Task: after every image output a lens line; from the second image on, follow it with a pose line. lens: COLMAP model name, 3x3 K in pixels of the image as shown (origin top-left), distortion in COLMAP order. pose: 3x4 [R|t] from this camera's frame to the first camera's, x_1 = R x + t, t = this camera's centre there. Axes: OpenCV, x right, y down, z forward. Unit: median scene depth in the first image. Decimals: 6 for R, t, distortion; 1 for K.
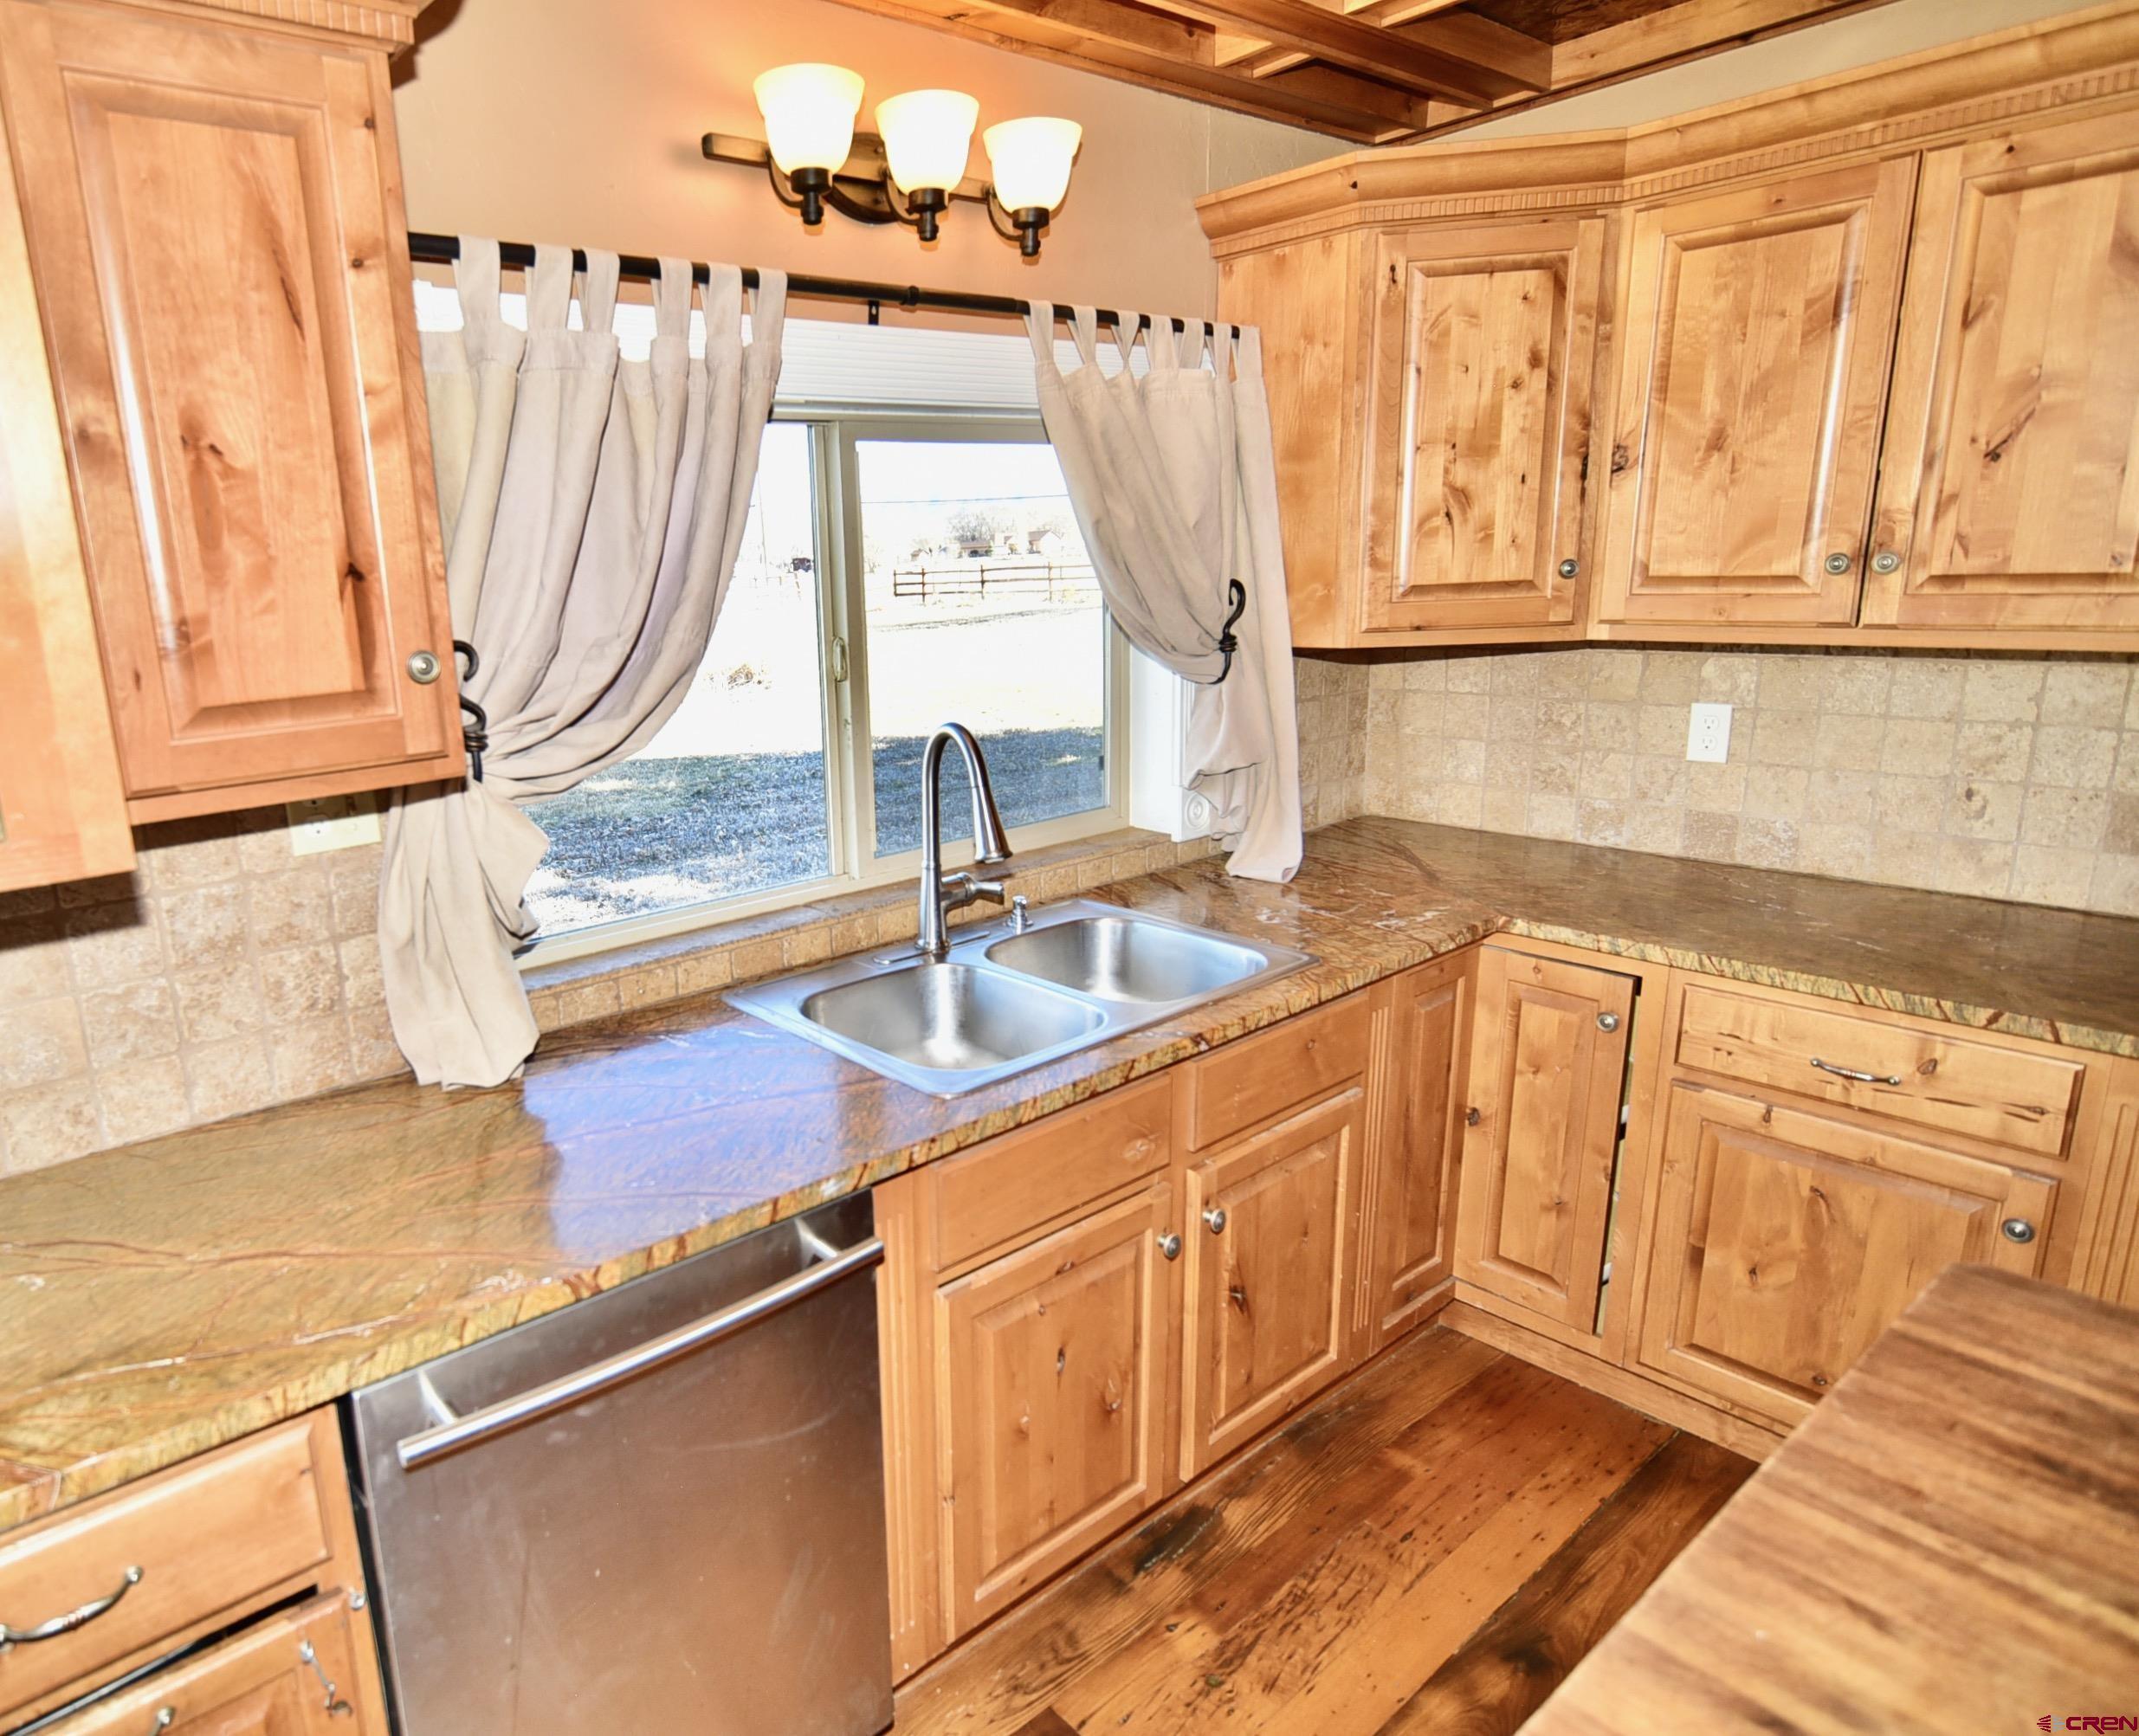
lens RADIAL K [[1292.4, 0, 837.0], [0, 1292.4, 881.0], [0, 0, 1]] dist [0.001243, -0.001385]
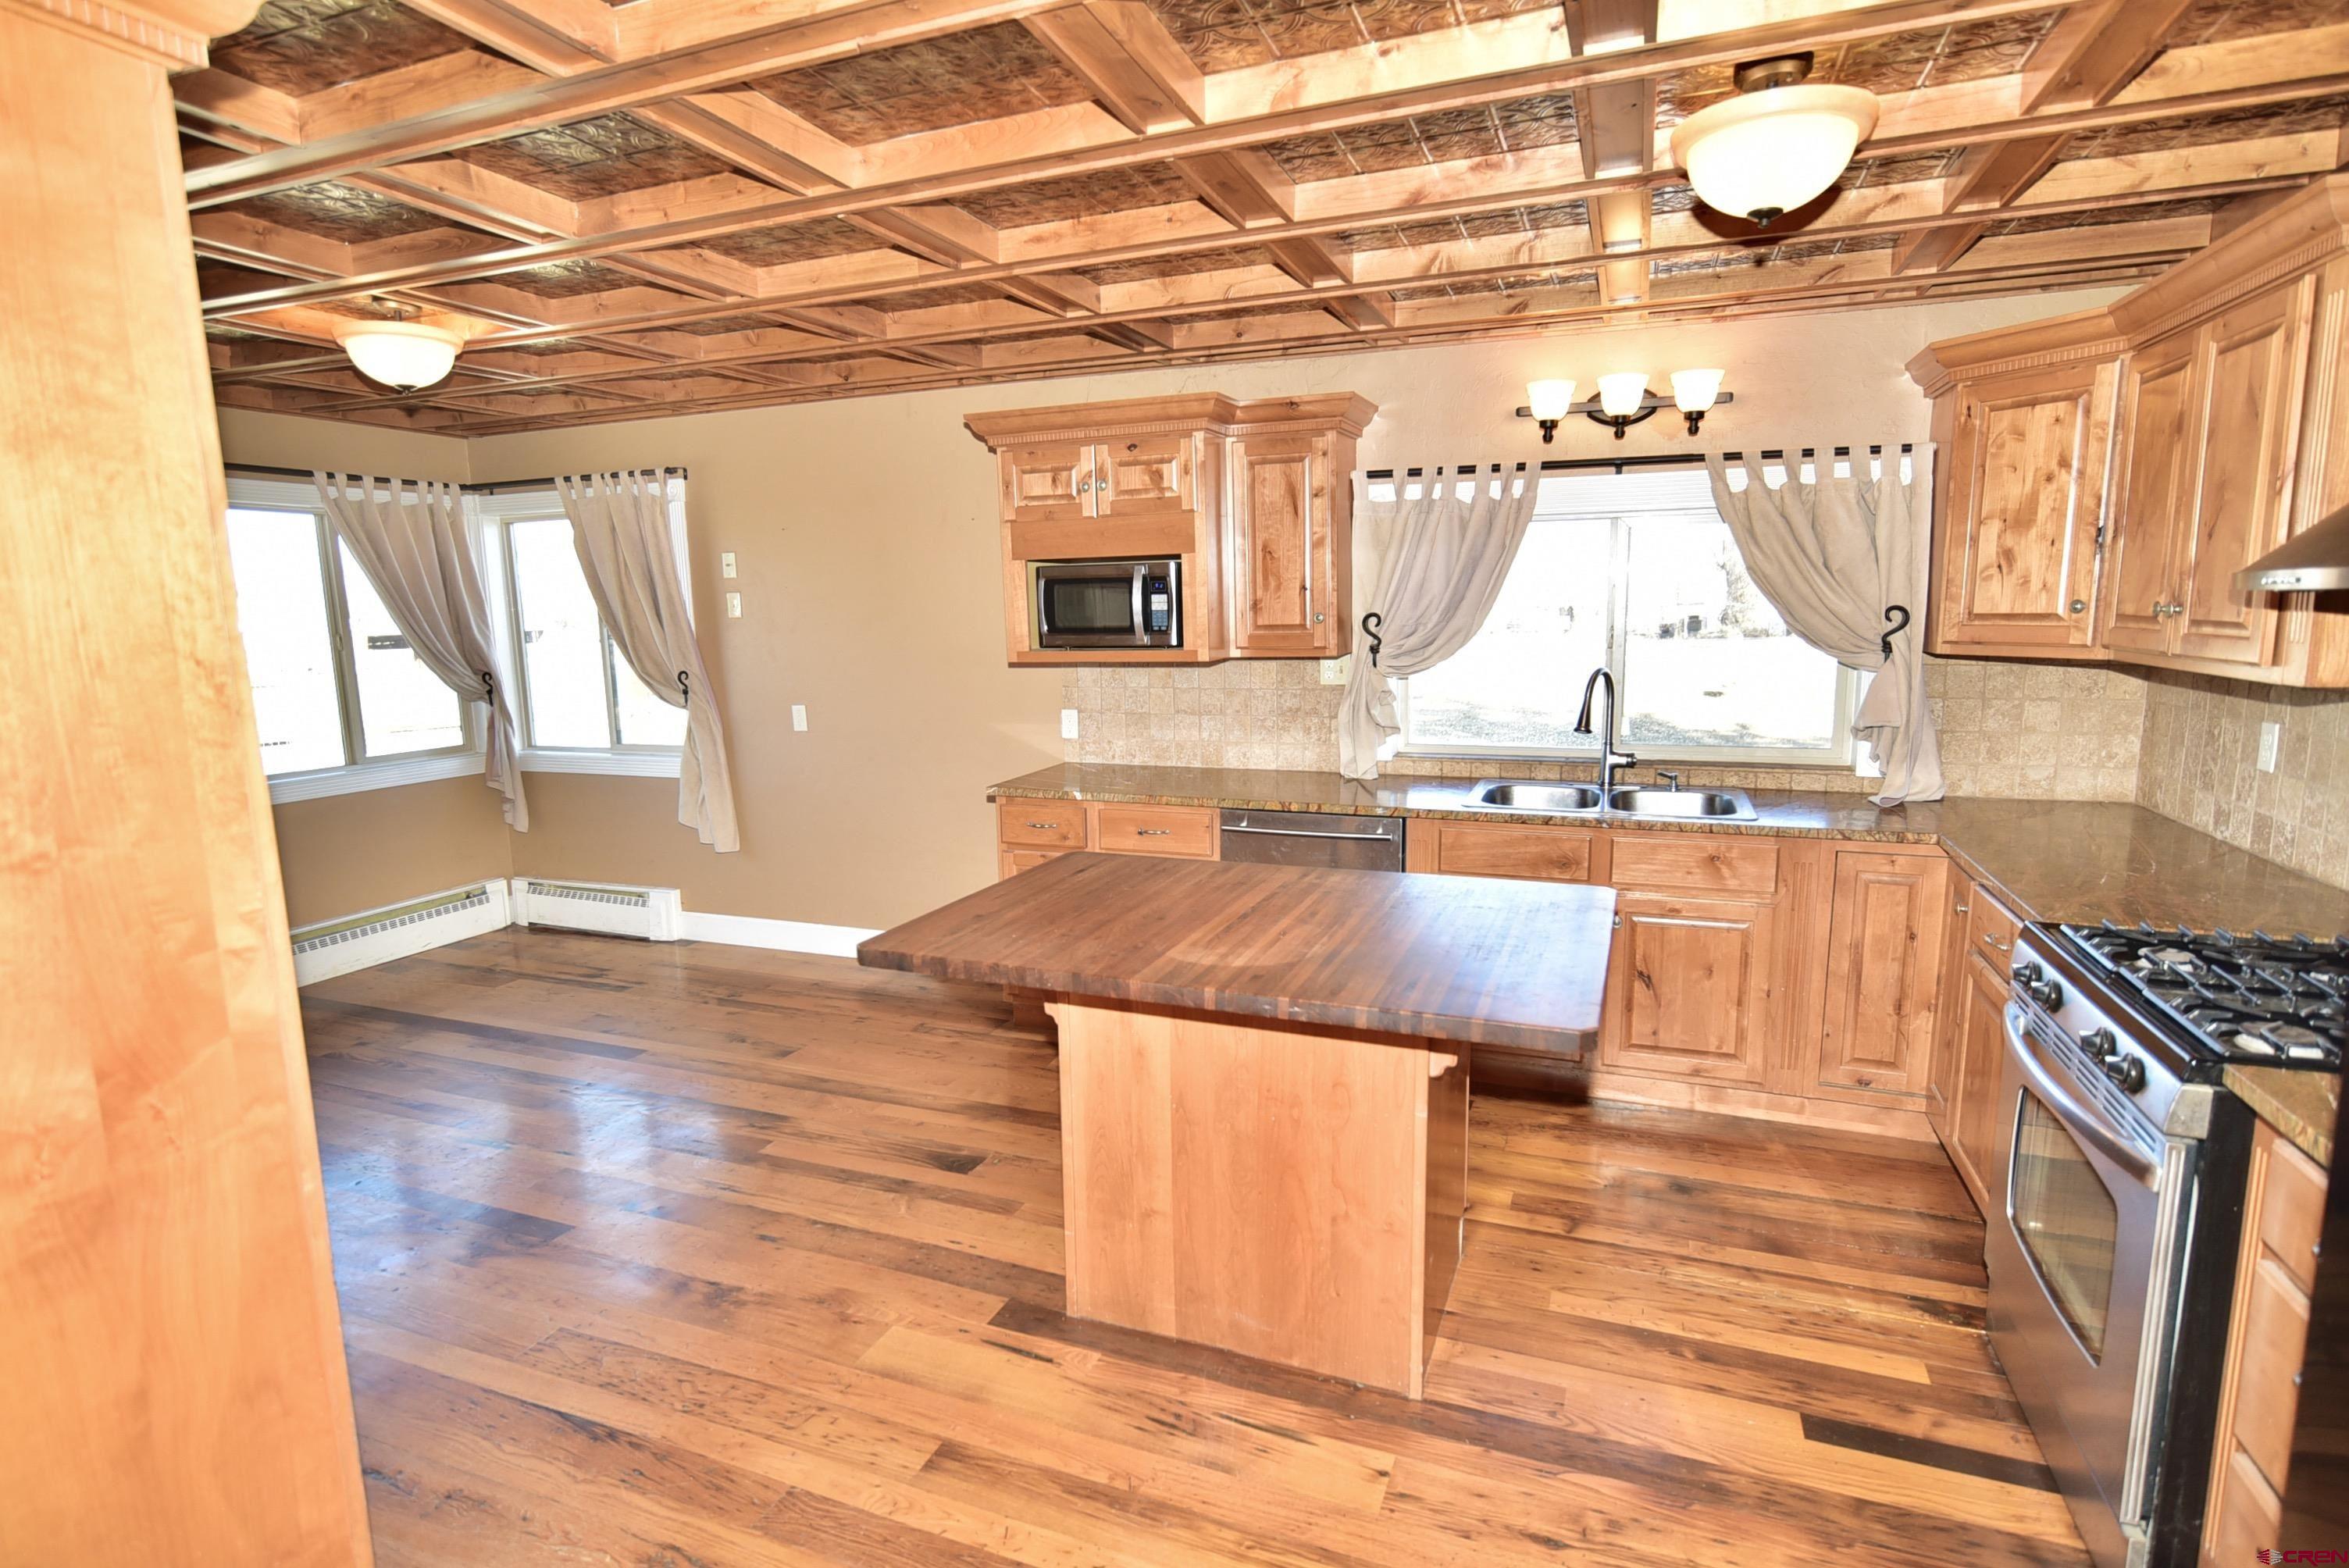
lens RADIAL K [[1175.6, 0, 1171.8], [0, 1175.6, 787.7], [0, 0, 1]] dist [-0.004049, 0.001325]
pose [[0.521041, 0.170680, -0.836292, 1.194285], [-0.214235, 0.974588, 0.065429, 0.076484], [0.826208, 0.145072, 0.544366, -0.476683]]
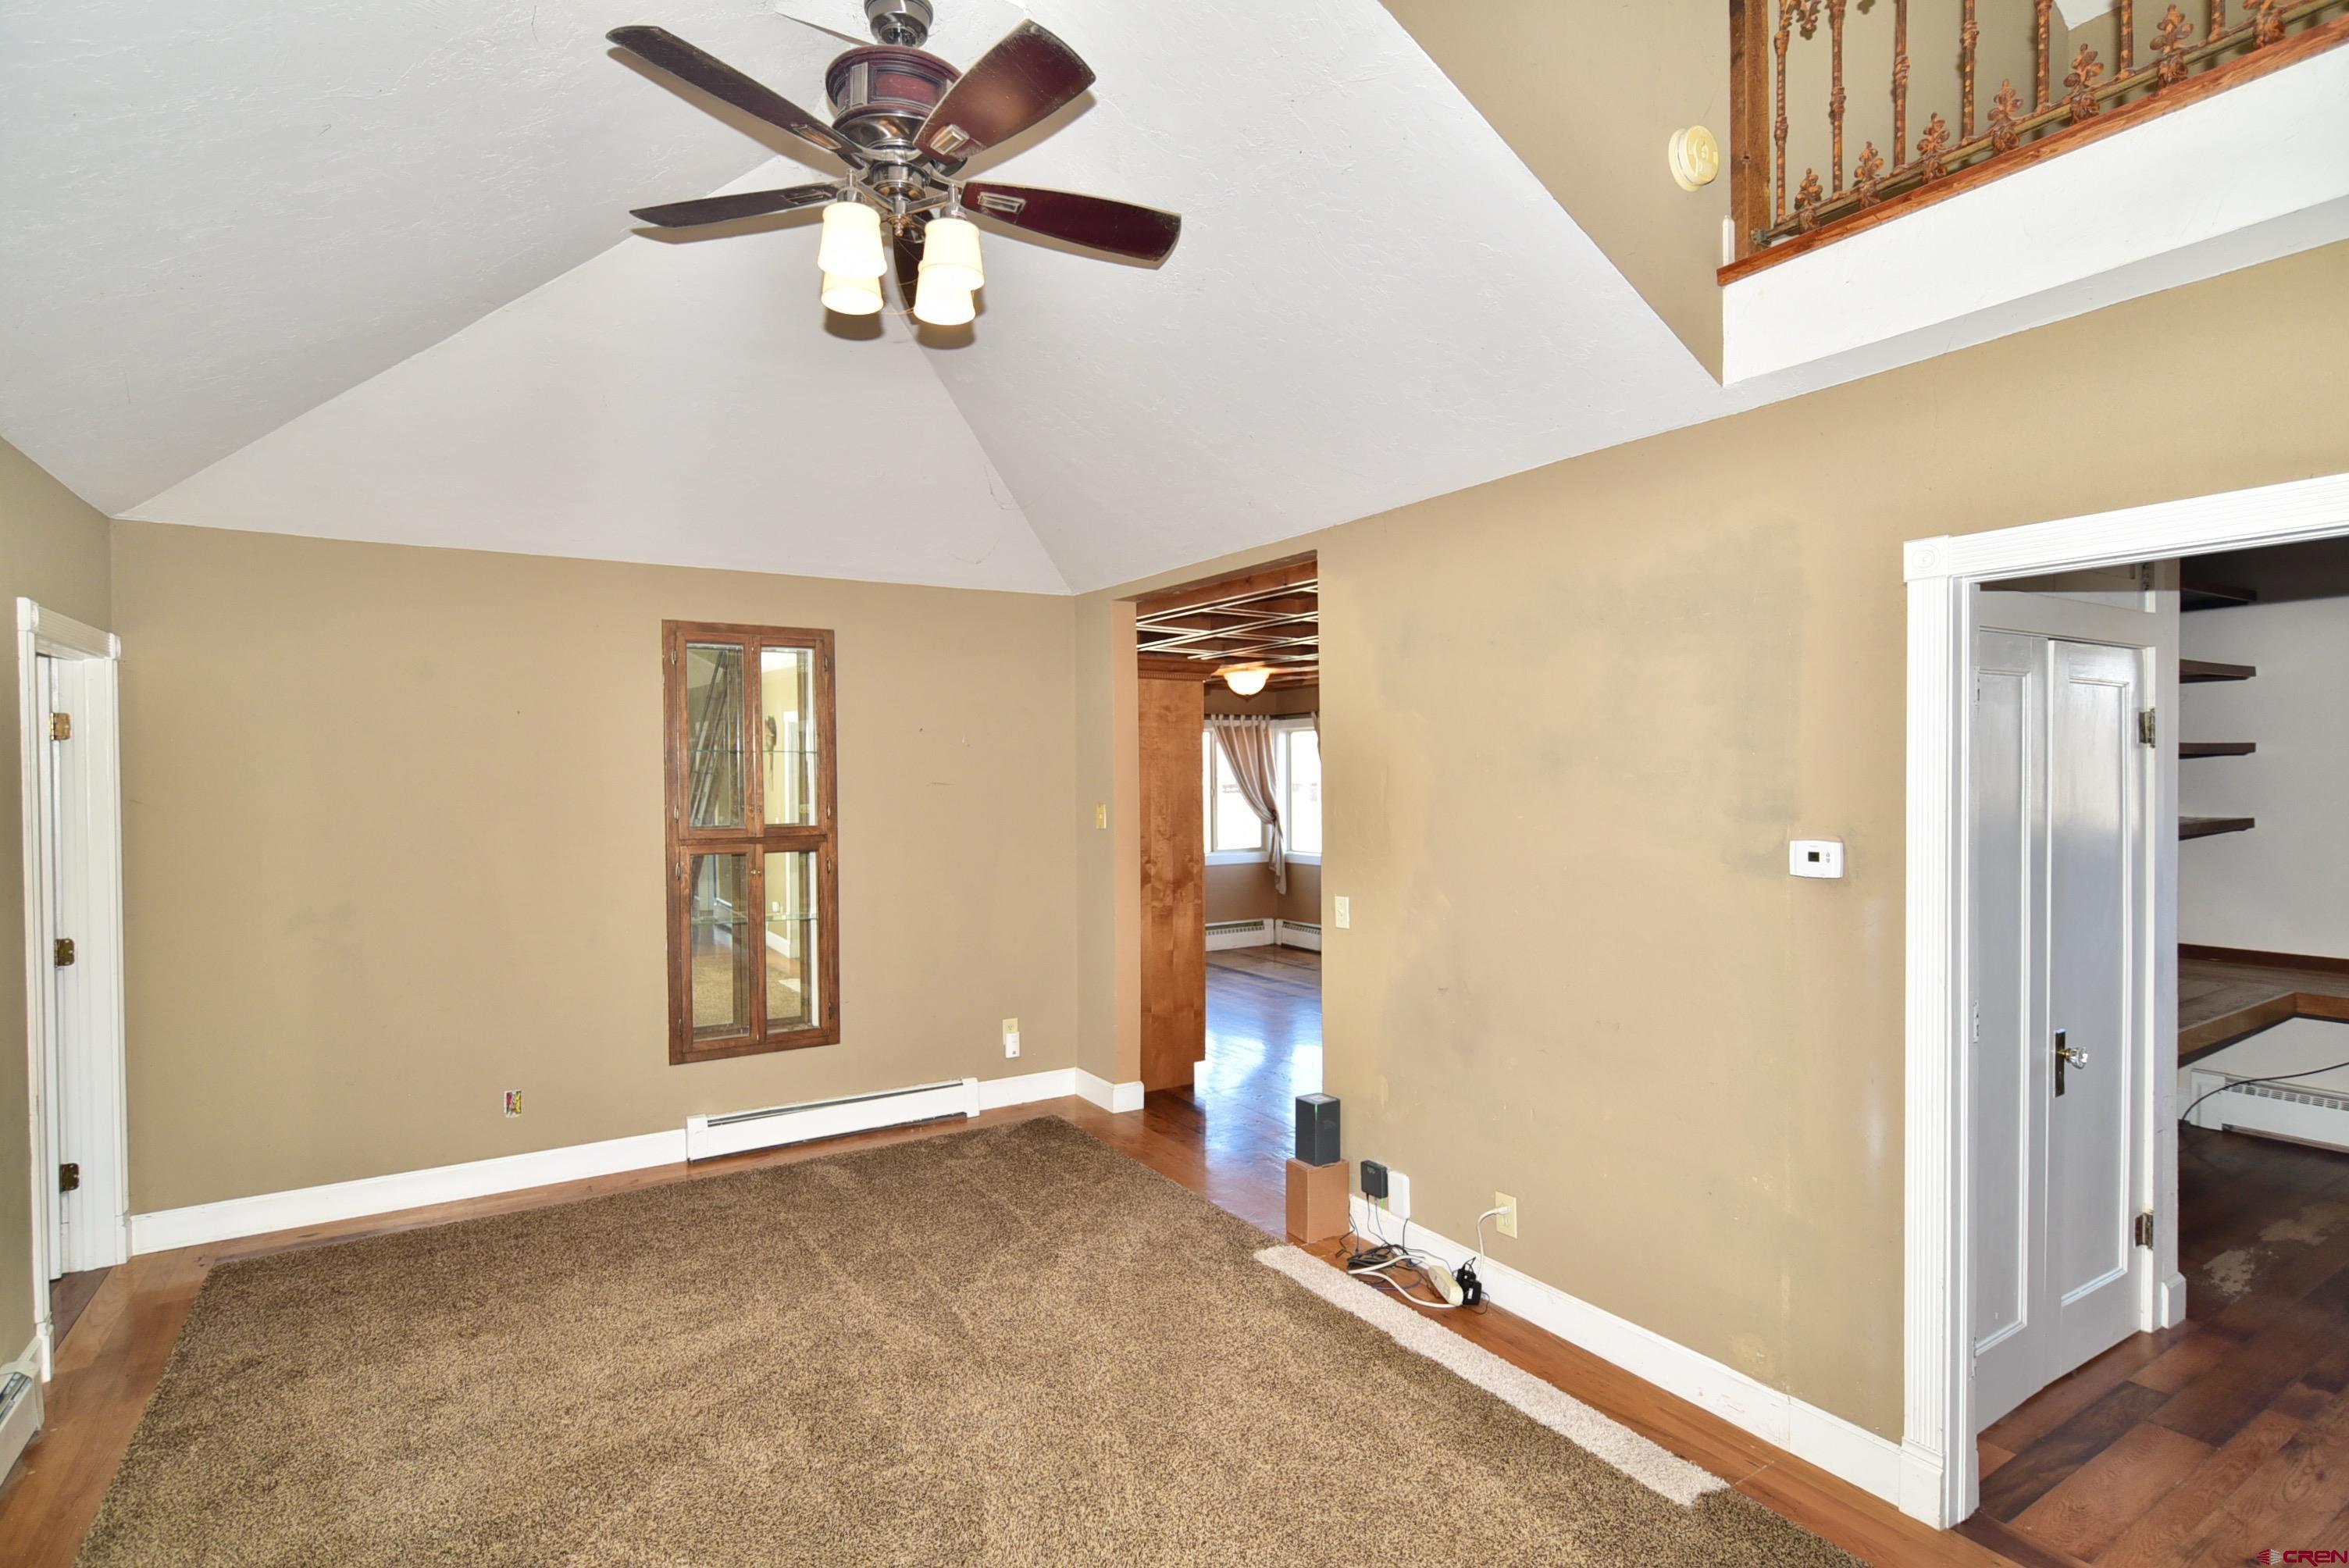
lens RADIAL K [[1175.6, 0, 1171.8], [0, 1175.6, 787.7], [0, 0, 1]] dist [-0.004049, 0.001325]
pose [[-0.090634, 0.067475, -0.993596, 3.180469], [-0.230004, 0.969310, 0.086807, -0.098310], [0.968960, 0.236399, -0.072333, -0.432823]]
